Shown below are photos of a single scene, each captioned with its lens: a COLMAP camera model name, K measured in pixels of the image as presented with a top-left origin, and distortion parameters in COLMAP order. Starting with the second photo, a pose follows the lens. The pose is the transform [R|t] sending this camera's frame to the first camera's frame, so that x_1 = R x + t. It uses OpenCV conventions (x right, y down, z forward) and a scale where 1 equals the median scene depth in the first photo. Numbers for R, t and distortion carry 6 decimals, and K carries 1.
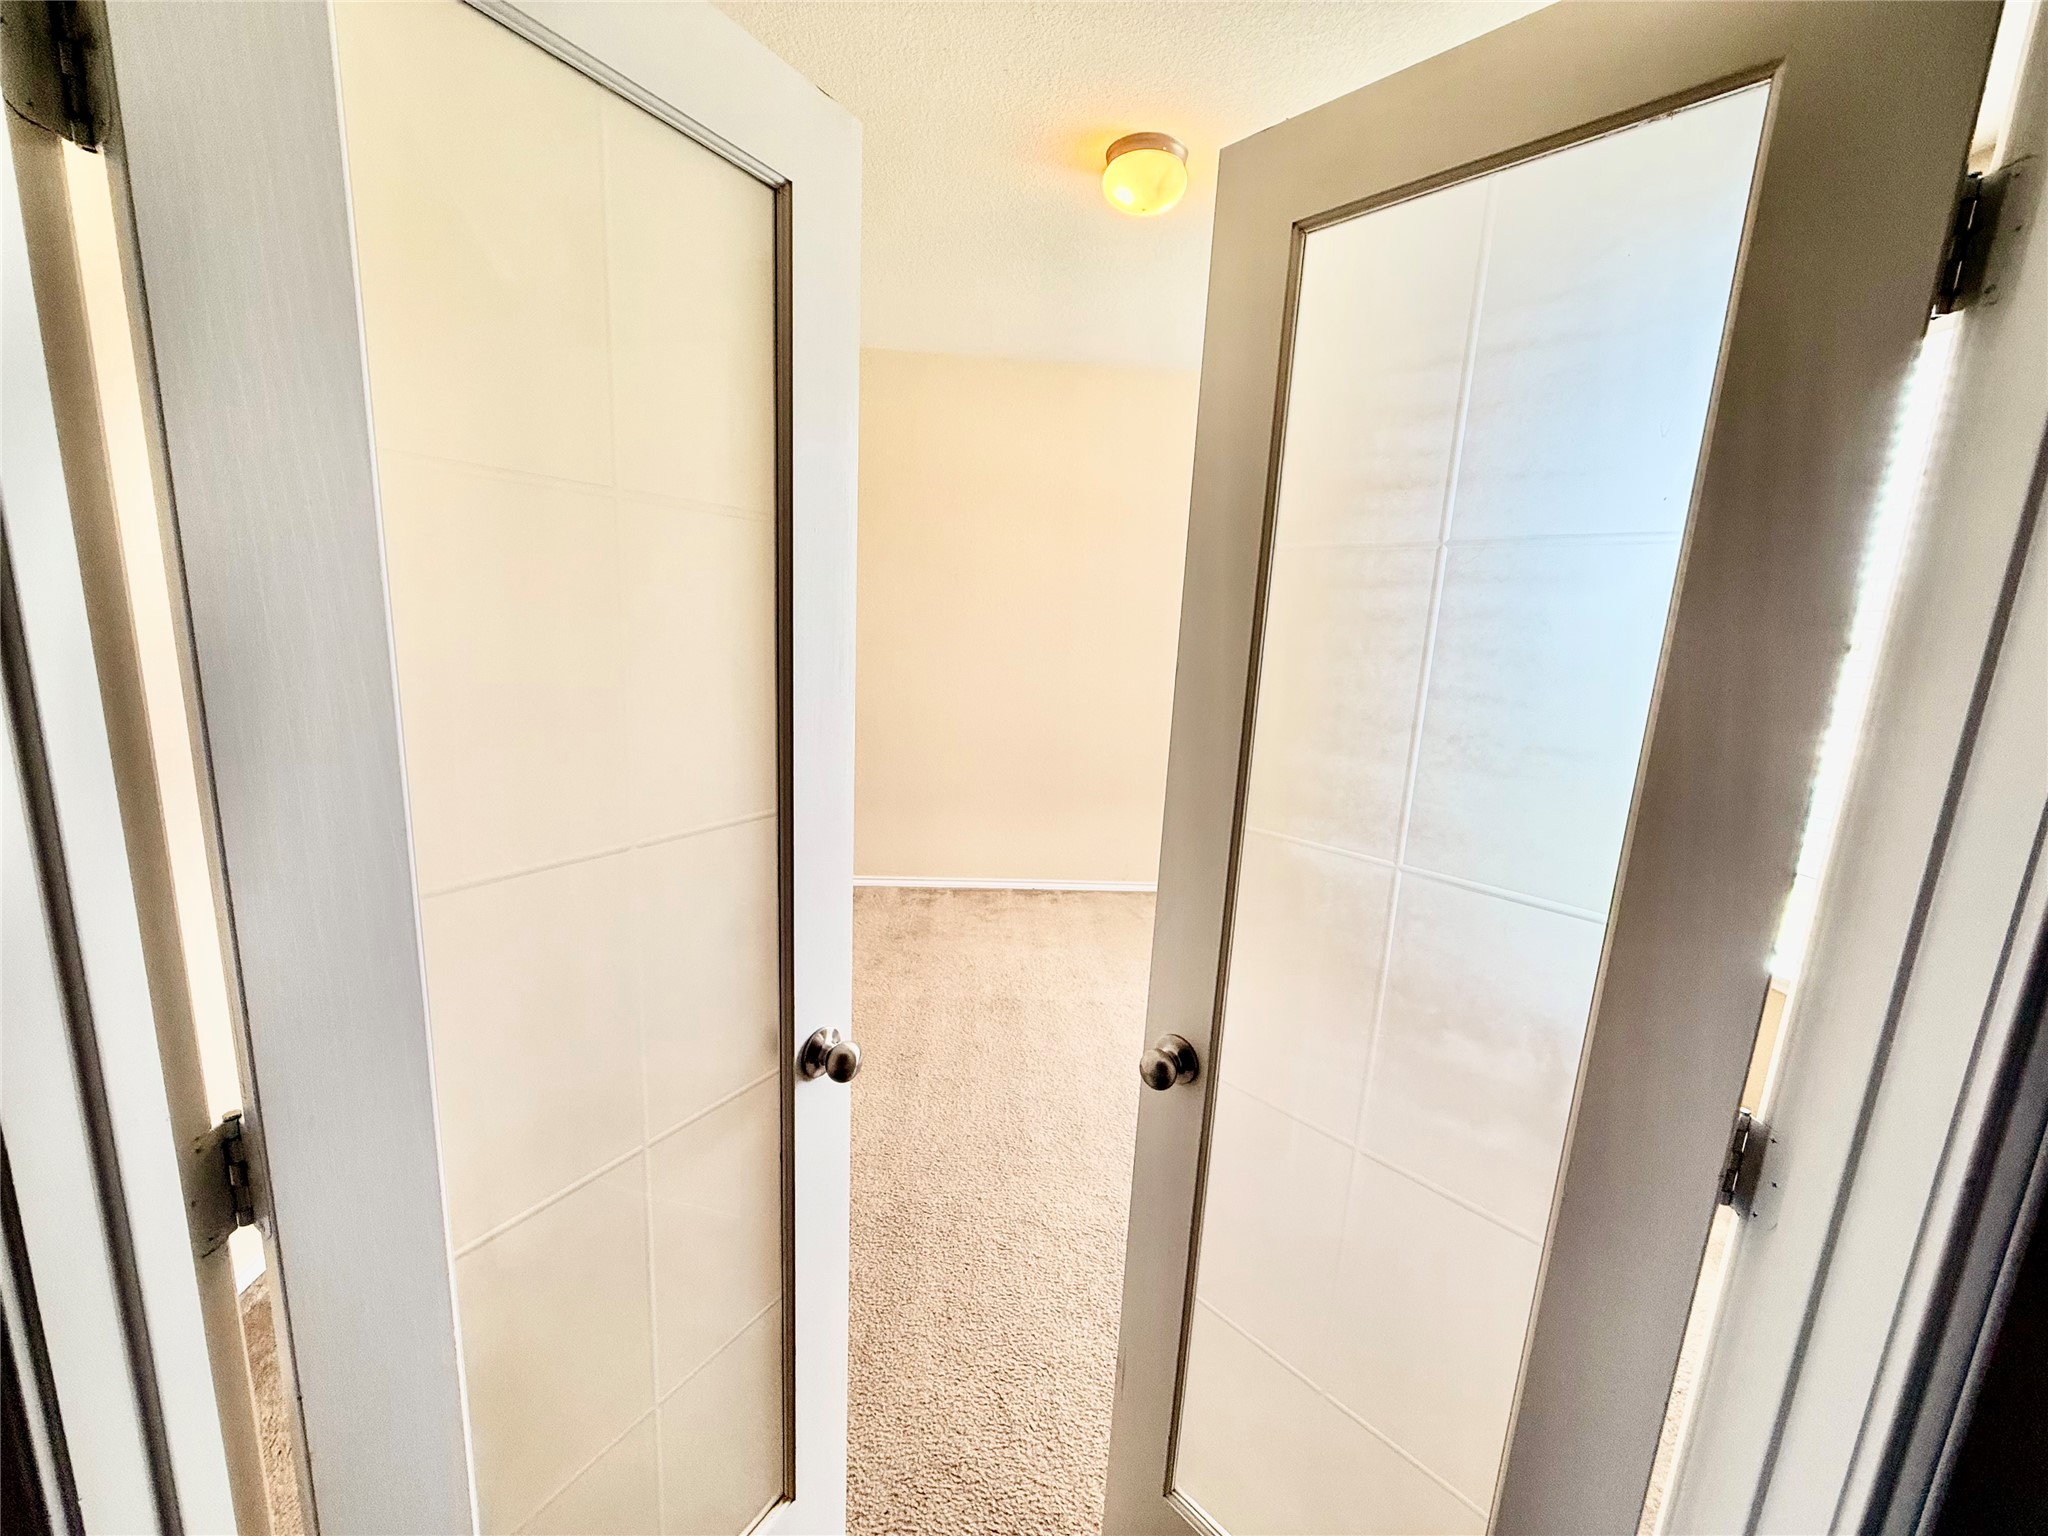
lens RADIAL K [[812.9, 0, 1027.5], [0, 812.9, 772.2], [0, 0, 1]] dist [0.000548, -0.000176]
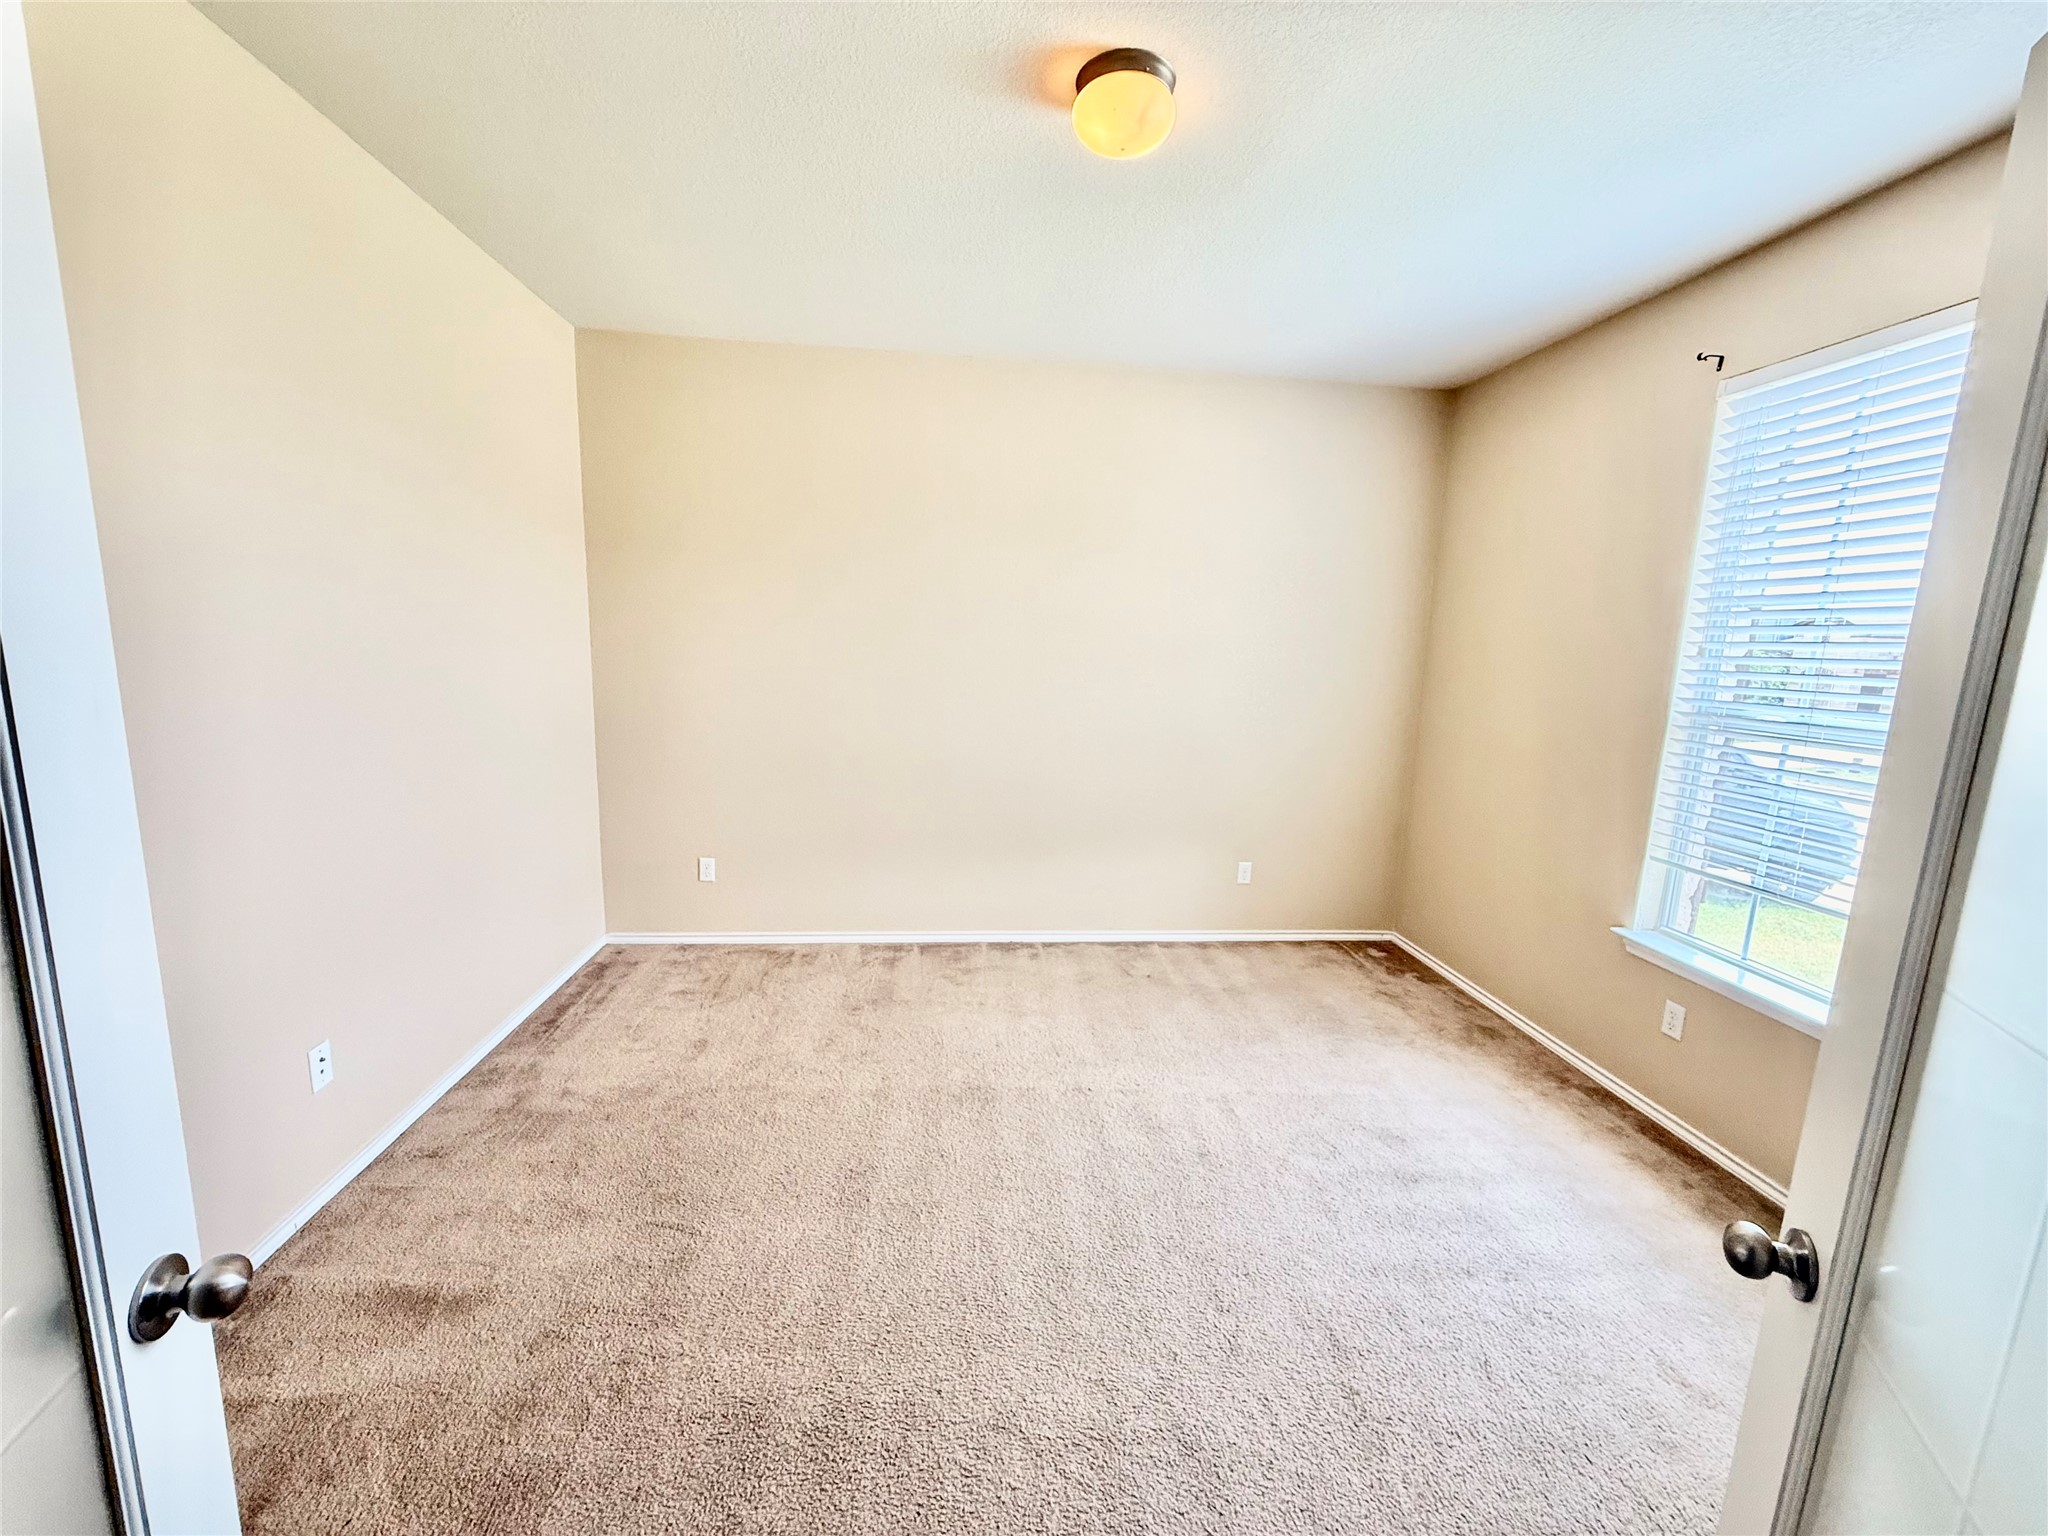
lens RADIAL K [[812.9, 0, 1019.1], [0, 812.9, 766.9], [0, 0, 1]] dist [0.000548, -0.000176]
pose [[0.999782, -0.016750, 0.012490, 0.012814], [0.017126, 0.999383, -0.030659, -0.034065], [-0.011969, 0.030866, 0.999452, 0.149394]]
